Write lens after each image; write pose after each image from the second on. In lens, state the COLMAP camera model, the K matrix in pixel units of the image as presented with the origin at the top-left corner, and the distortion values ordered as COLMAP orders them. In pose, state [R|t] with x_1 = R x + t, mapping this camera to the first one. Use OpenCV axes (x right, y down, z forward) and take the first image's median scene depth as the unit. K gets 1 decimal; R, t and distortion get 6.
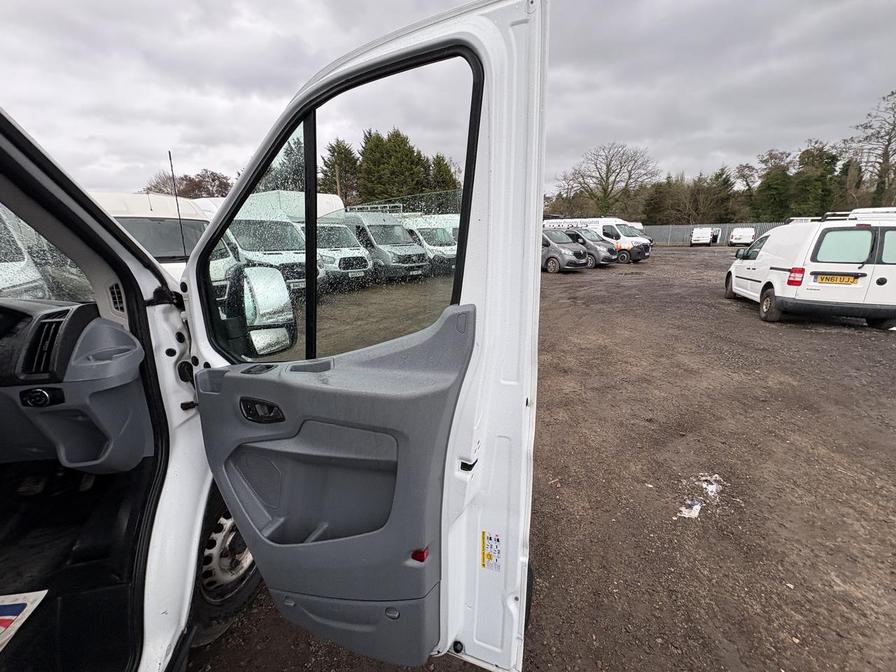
lens RADIAL K [[354.7, 0, 448.0], [0, 354.7, 336.0], [0, 0, 1]] dist [0.002615, 0.000526]
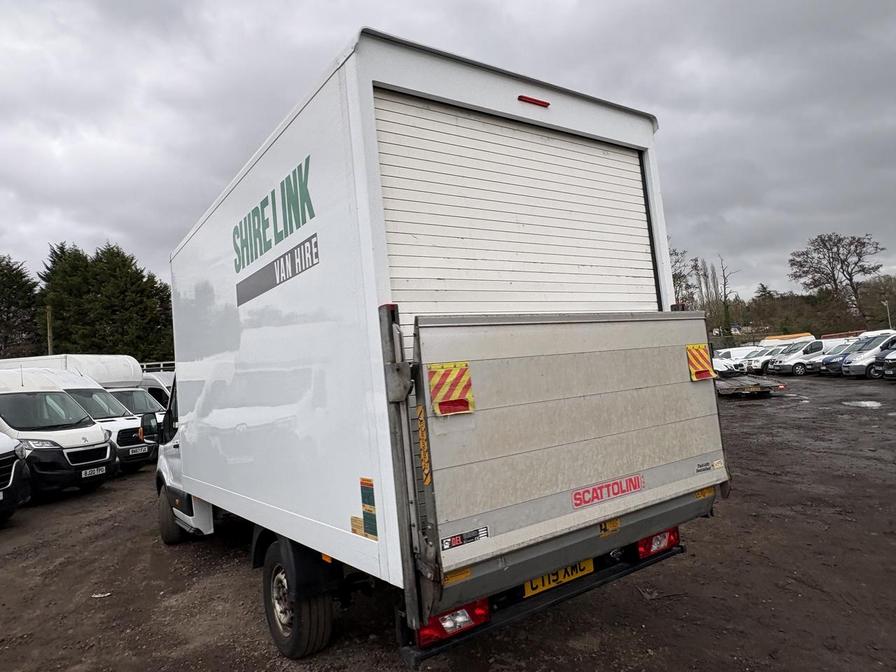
lens RADIAL K [[591.0, 0, 448.0], [0, 591.0, 336.0], [0, 0, 1]] dist [0.007139, -0.001326]
pose [[0.906565, -0.032203, 0.420836, -0.133427], [0.178420, 0.932853, -0.312971, 0.092772], [-0.382499, 0.358814, 0.851438, -0.335856]]
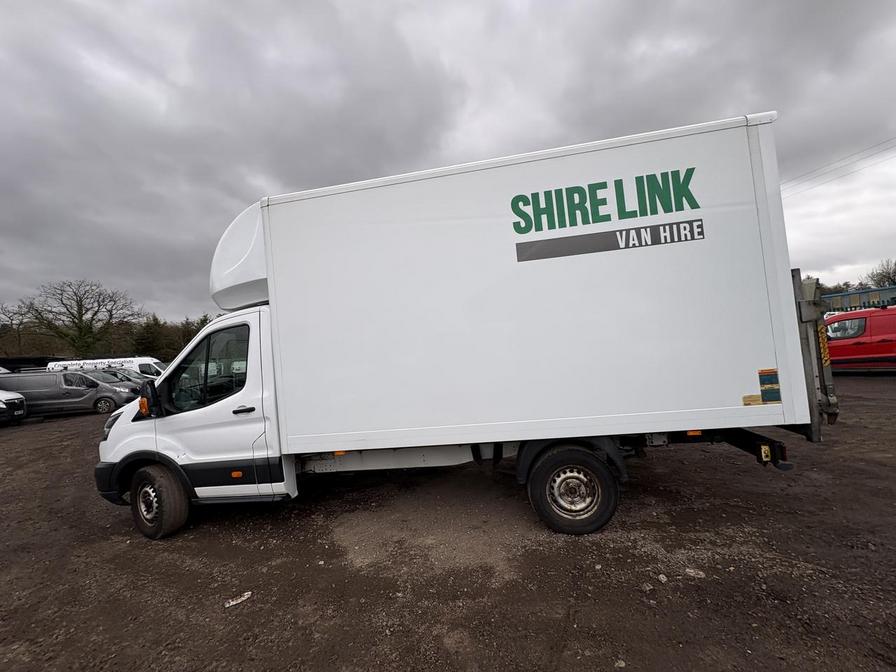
lens RADIAL K [[354.7, 0, 448.0], [0, 354.7, 336.0], [0, 0, 1]] dist [0.002615, 0.000526]
pose [[0.321535, 0.021558, 0.946652, -0.260339], [0.325911, 0.936138, -0.132016, 0.045114], [-0.889043, 0.350972, 0.293975, -0.144348]]
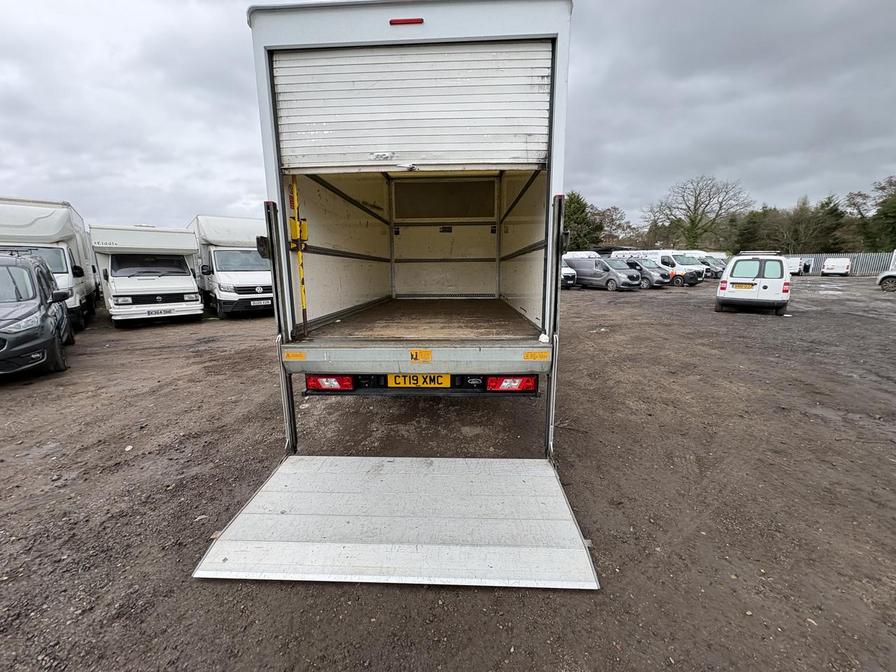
lens RADIAL K [[354.7, 0, 448.0], [0, 354.7, 336.0], [0, 0, 1]] dist [0.002615, 0.000526]
pose [[0.974115, 0.052694, -0.219826, -0.000350], [-0.068930, 0.995379, -0.066850, 0.098187], [0.215288, 0.080272, 0.973246, -0.334677]]
